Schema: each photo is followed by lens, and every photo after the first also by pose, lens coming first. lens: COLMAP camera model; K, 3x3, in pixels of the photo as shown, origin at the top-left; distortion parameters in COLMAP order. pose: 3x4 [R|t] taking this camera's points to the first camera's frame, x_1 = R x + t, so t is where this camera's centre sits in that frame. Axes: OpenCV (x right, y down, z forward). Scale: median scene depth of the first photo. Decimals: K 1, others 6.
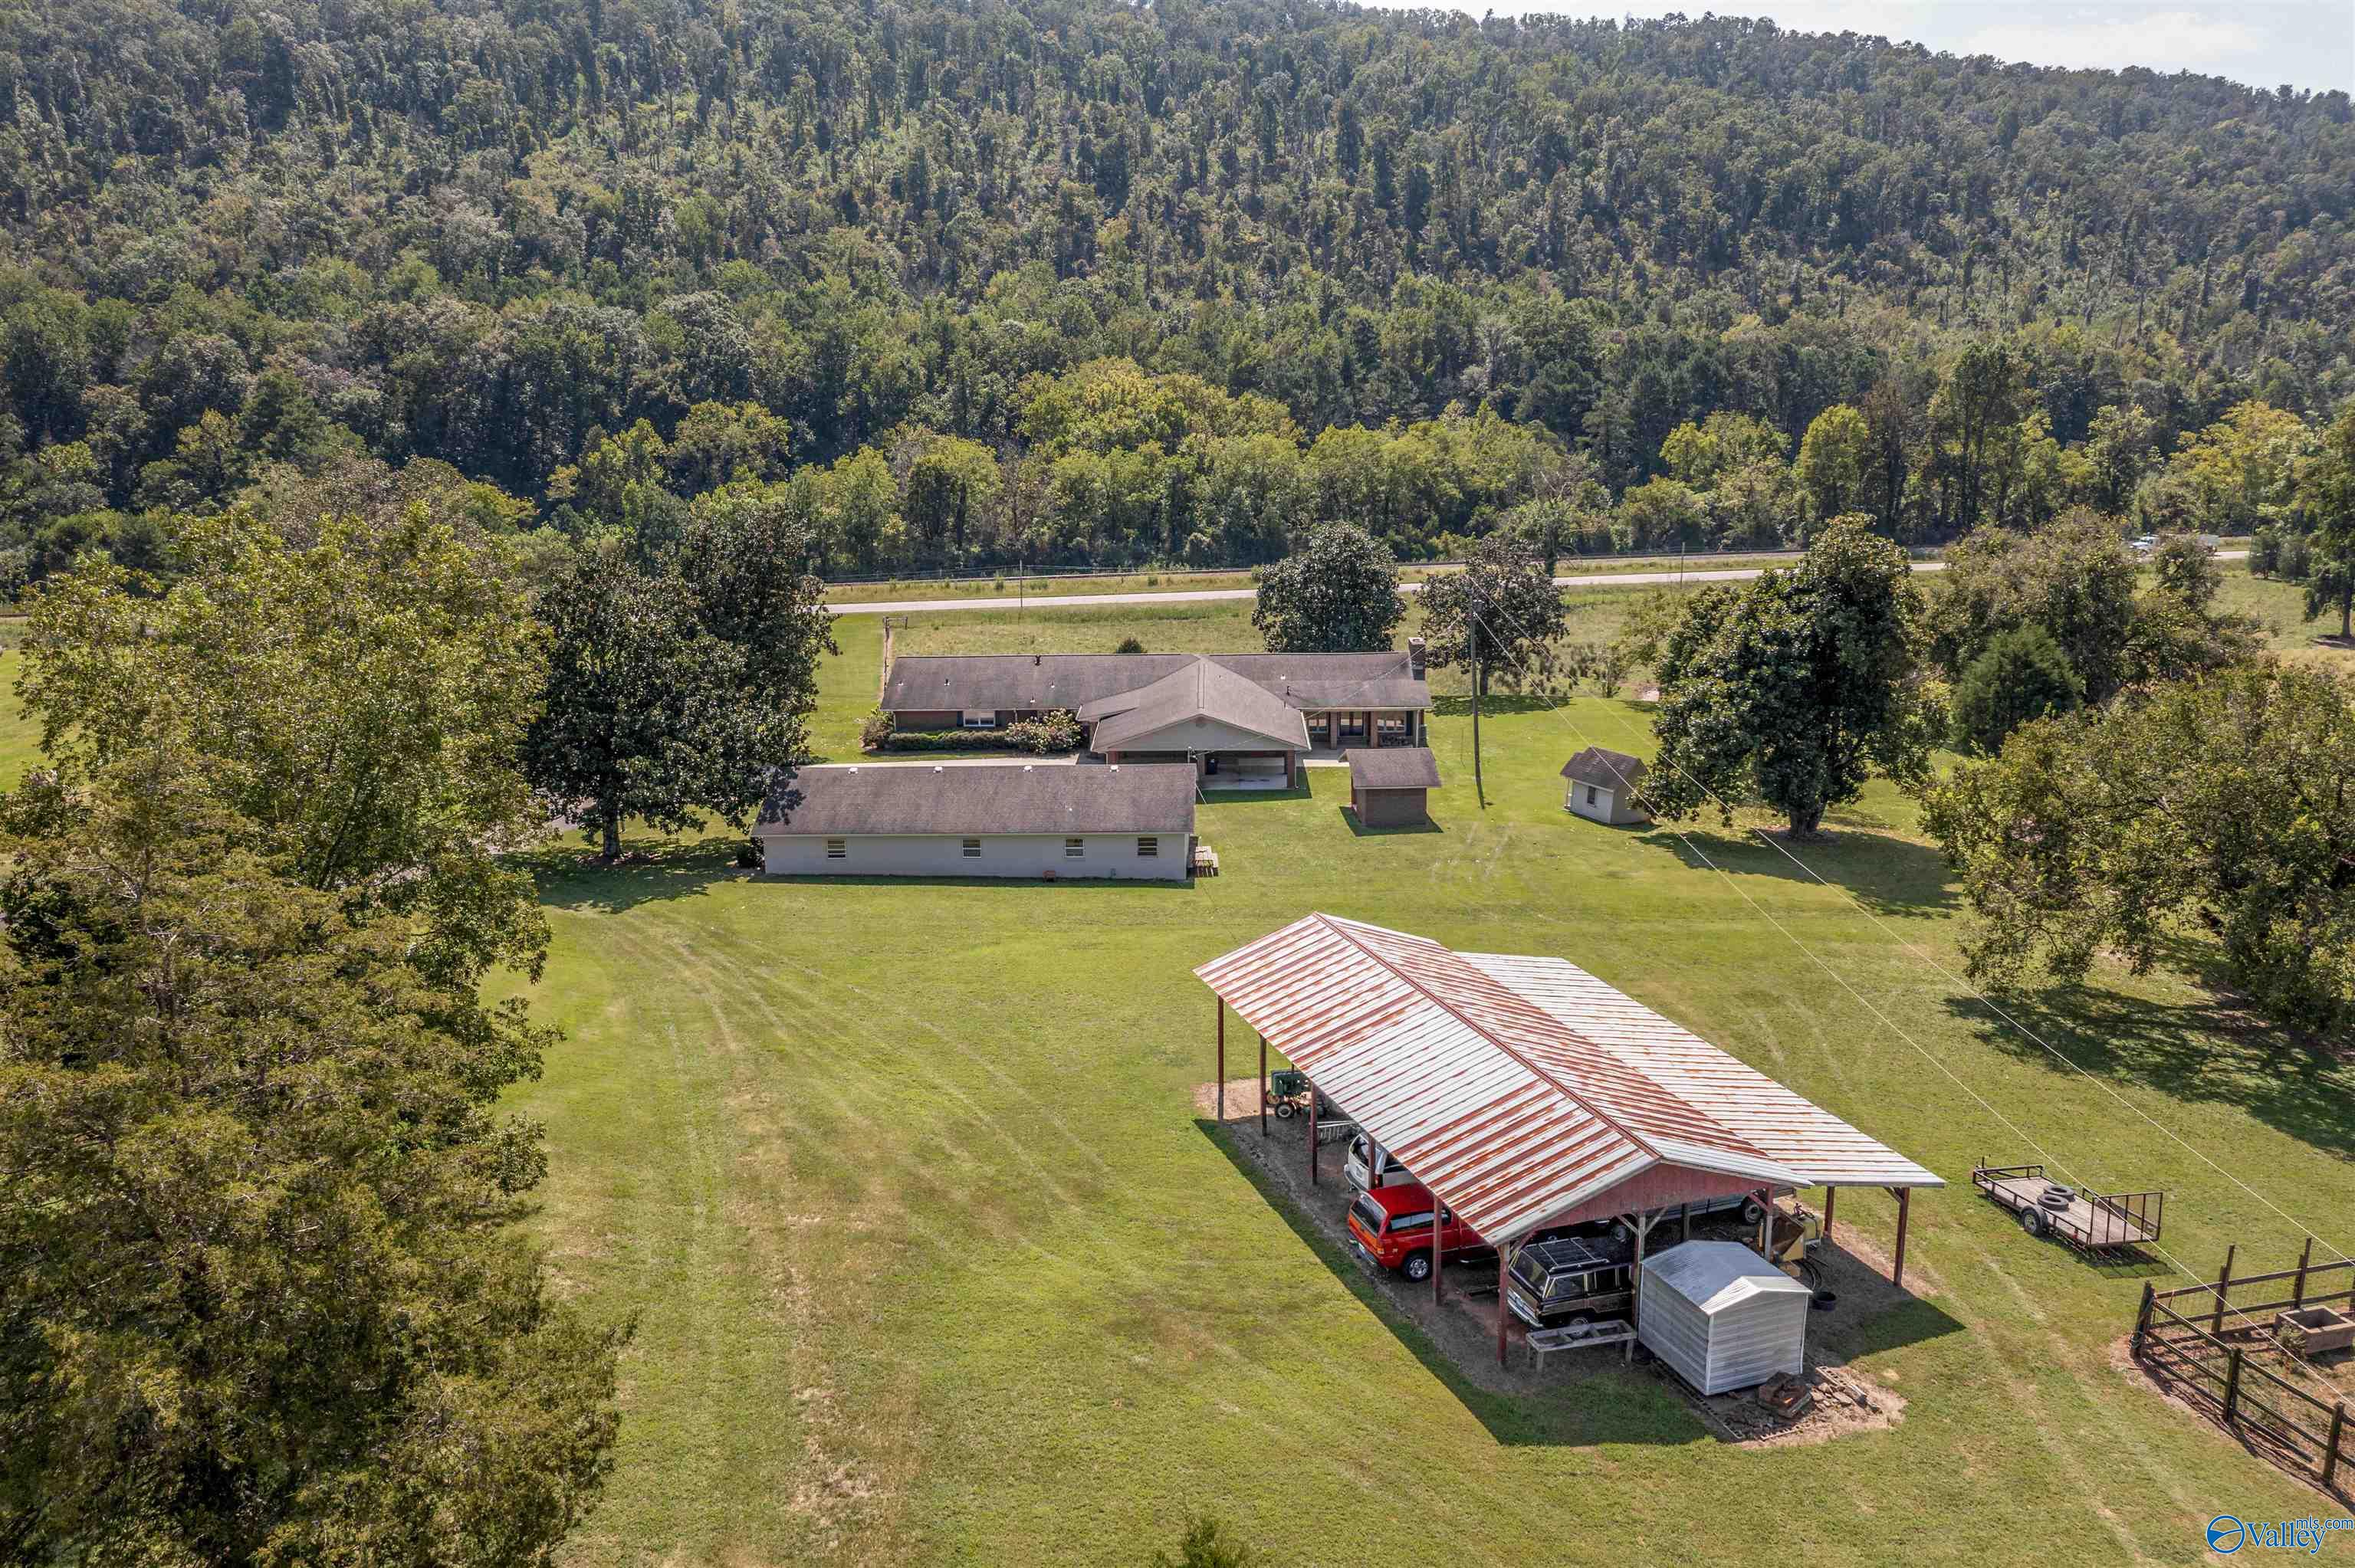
lens RADIAL K [[1852.1, 0, 1129.2], [0, 1852.1, 778.6], [0, 0, 1]] dist [-0.009313, 0.004842]
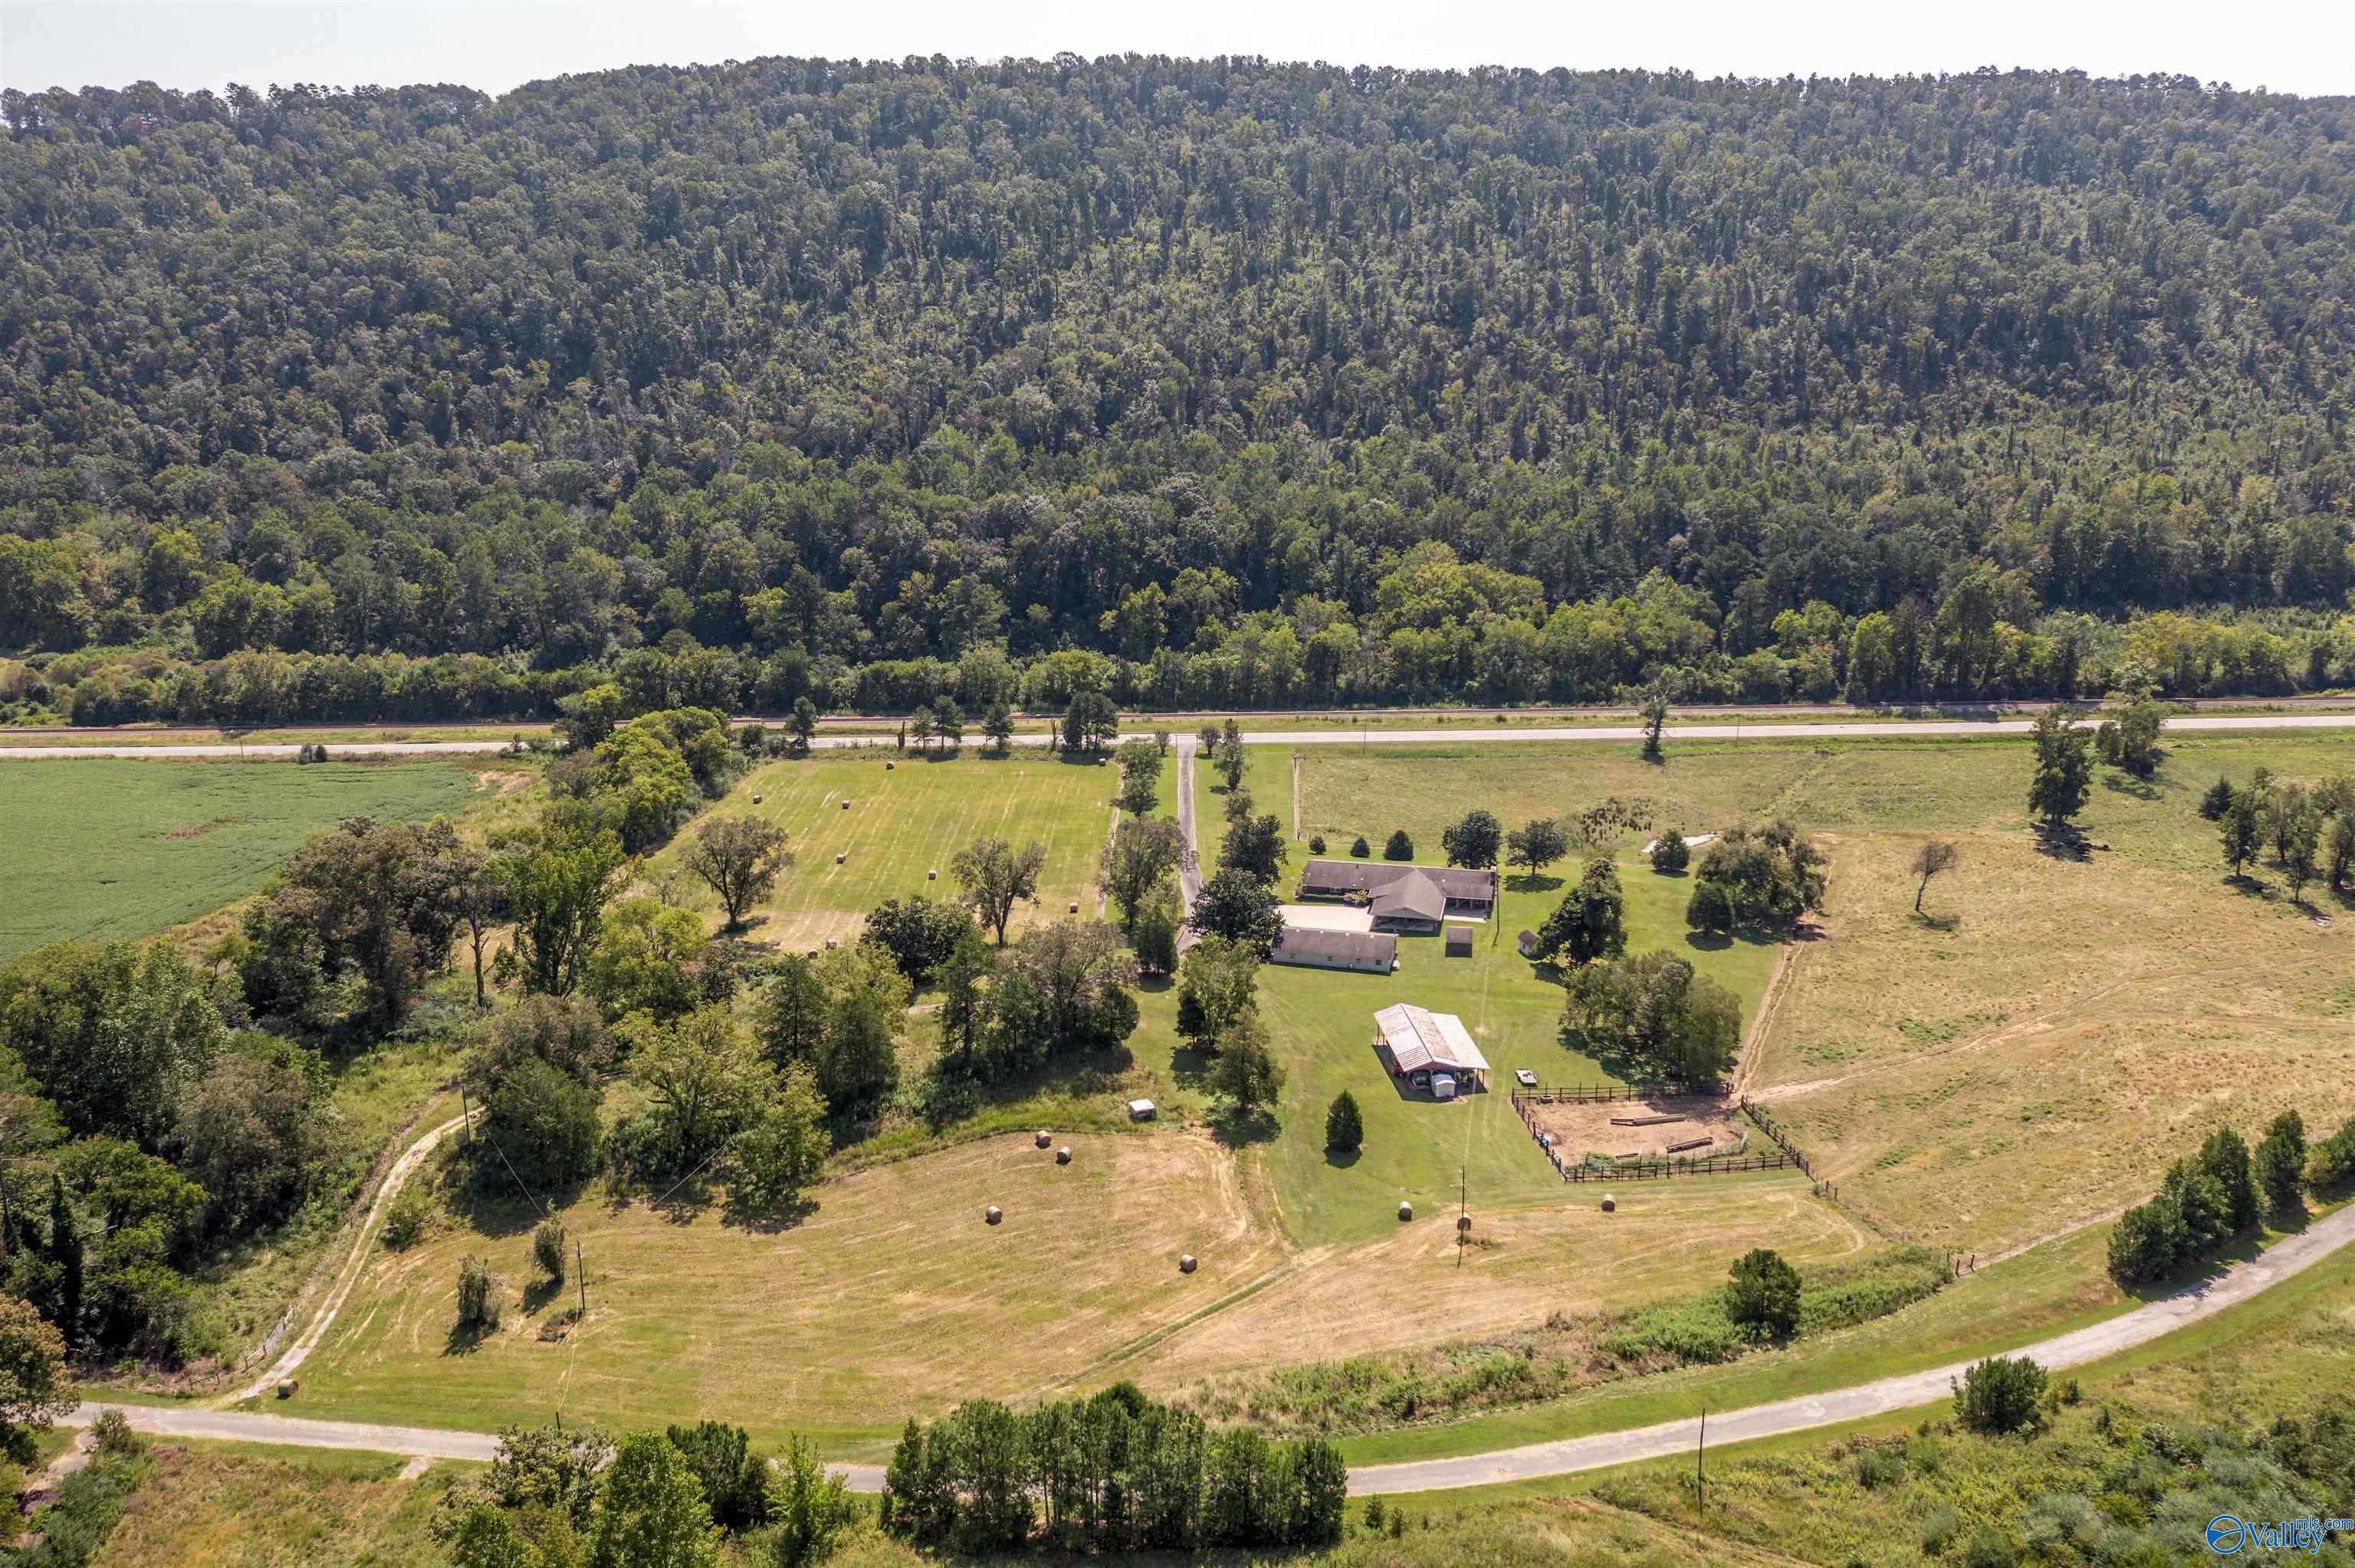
lens RADIAL K [[1842.6, 0, 1136.0], [0, 1842.6, 812.1], [0, 0, 1]] dist [-0.008477, -0.008413]
pose [[0.980396, 0.062041, -0.187016, 0.053097], [-0.041607, 0.992918, 0.111275, -0.168694], [0.192595, -0.101312, 0.976034, -0.682775]]
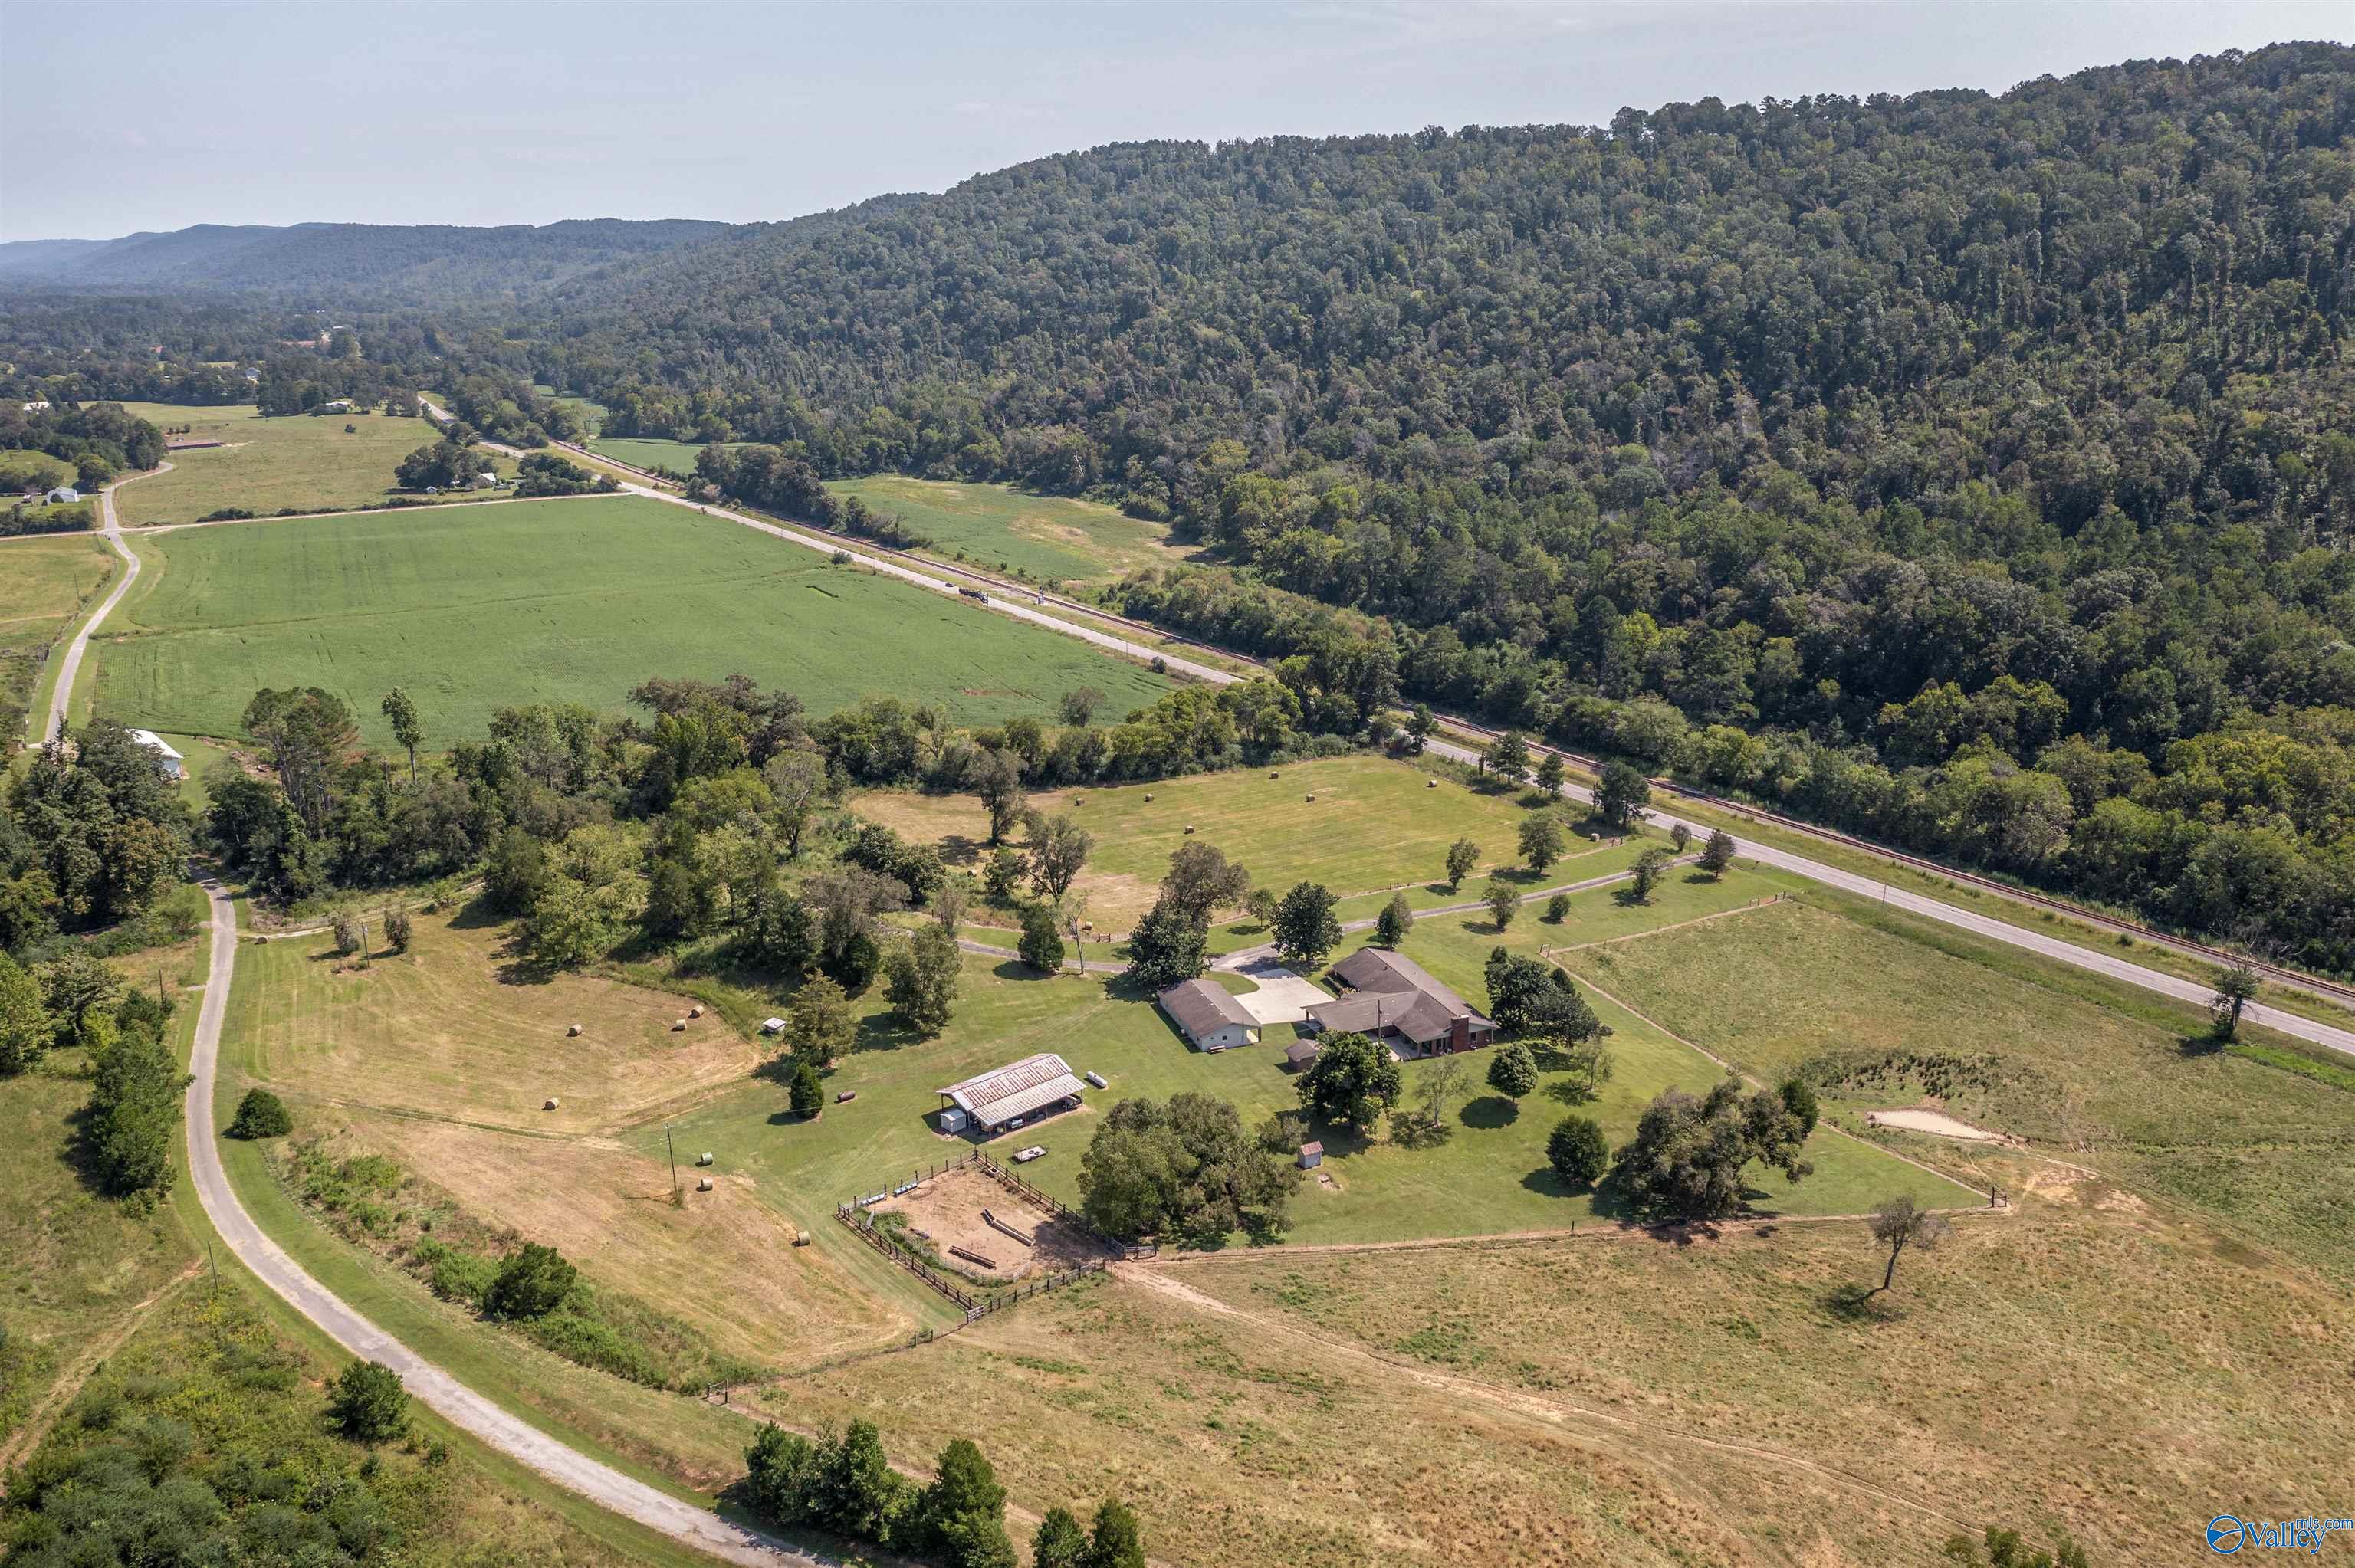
lens RADIAL K [[1878.7, 0, 1177.5], [0, 1878.7, 784.0], [0, 0, 1]] dist [-0.019854, -0.001568]
pose [[0.392959, 0.274768, -0.877546, 0.783343], [-0.190920, 0.957898, 0.214434, -0.309805], [0.899518, 0.083277, 0.428873, -0.155997]]
